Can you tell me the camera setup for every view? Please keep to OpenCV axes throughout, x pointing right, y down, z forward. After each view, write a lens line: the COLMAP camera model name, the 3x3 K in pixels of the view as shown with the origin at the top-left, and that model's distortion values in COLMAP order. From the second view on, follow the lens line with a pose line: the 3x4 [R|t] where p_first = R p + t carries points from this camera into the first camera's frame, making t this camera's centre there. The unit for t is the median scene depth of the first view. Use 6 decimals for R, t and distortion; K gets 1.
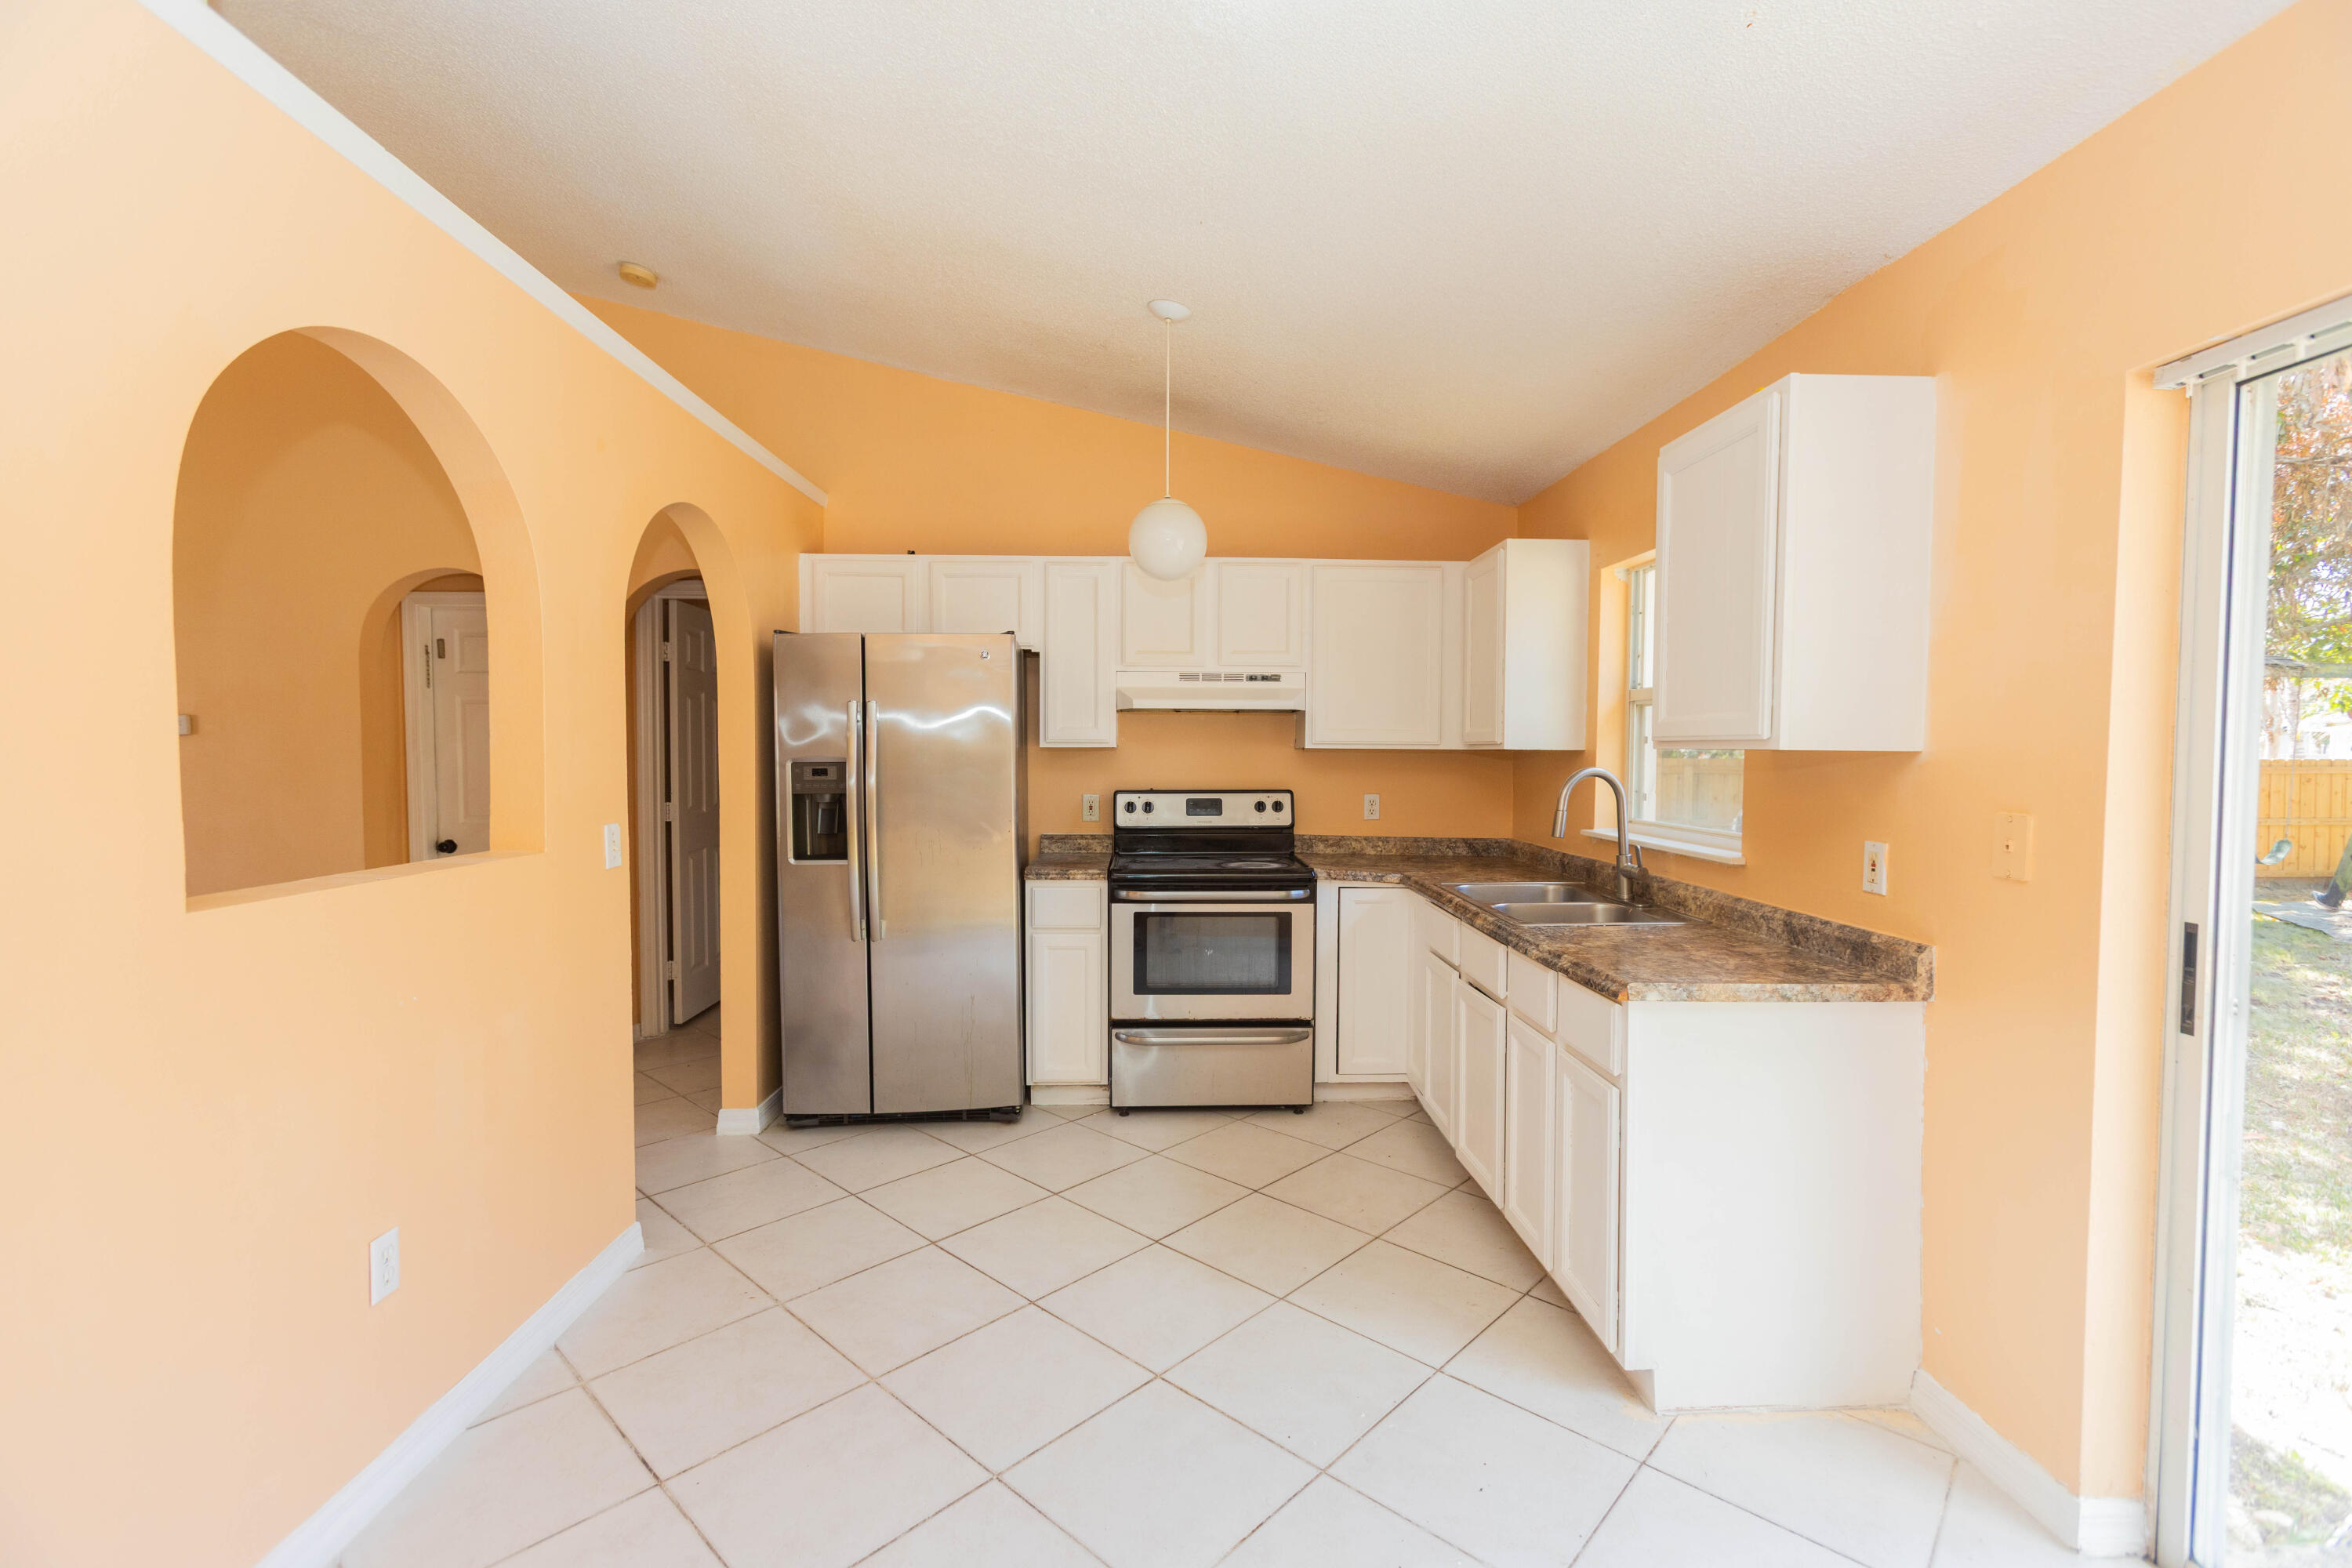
lens RADIAL K [[1037.5, 0, 1176.0], [0, 1037.5, 784.0], [0, 0, 1]] dist [-0.018591, 0.013641]
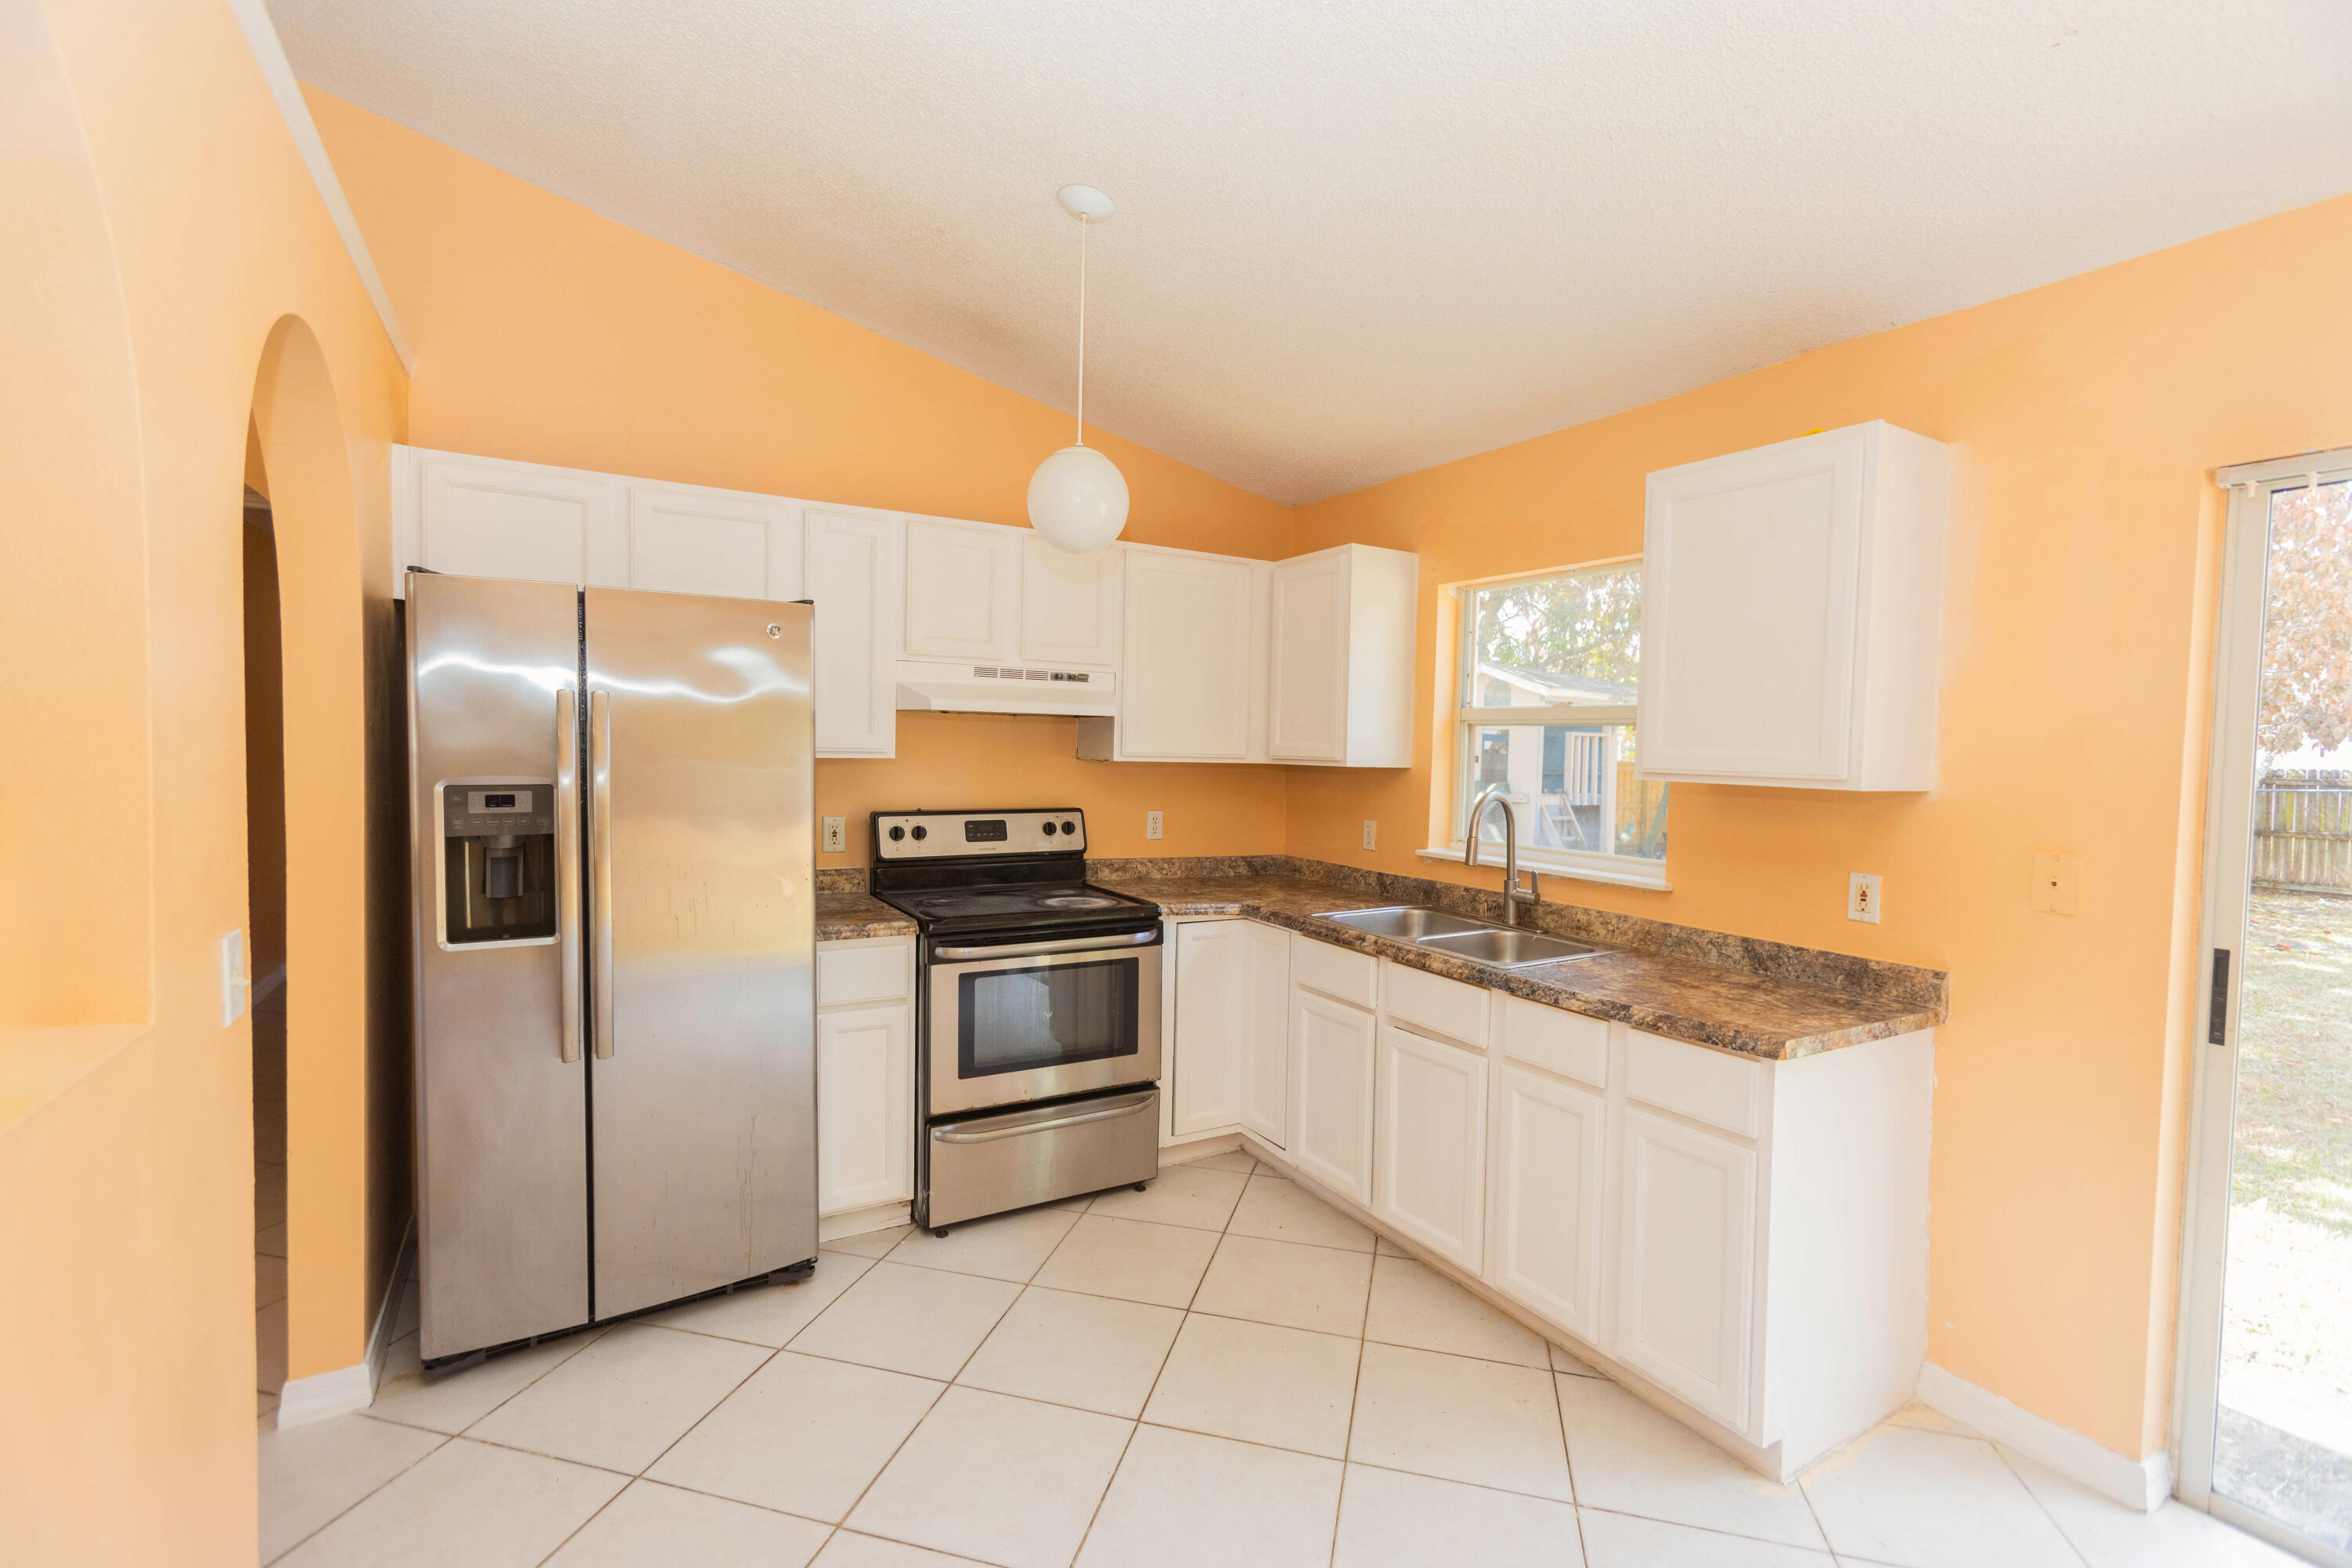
lens RADIAL K [[1037.5, 0, 1176.0], [0, 1037.5, 784.0], [0, 0, 1]] dist [-0.018591, 0.013641]
pose [[0.876933, -0.003437, 0.480600, -0.267827], [-0.001750, 0.999945, 0.010344, -0.026911], [-0.480609, -0.009911, 0.876879, 0.240314]]
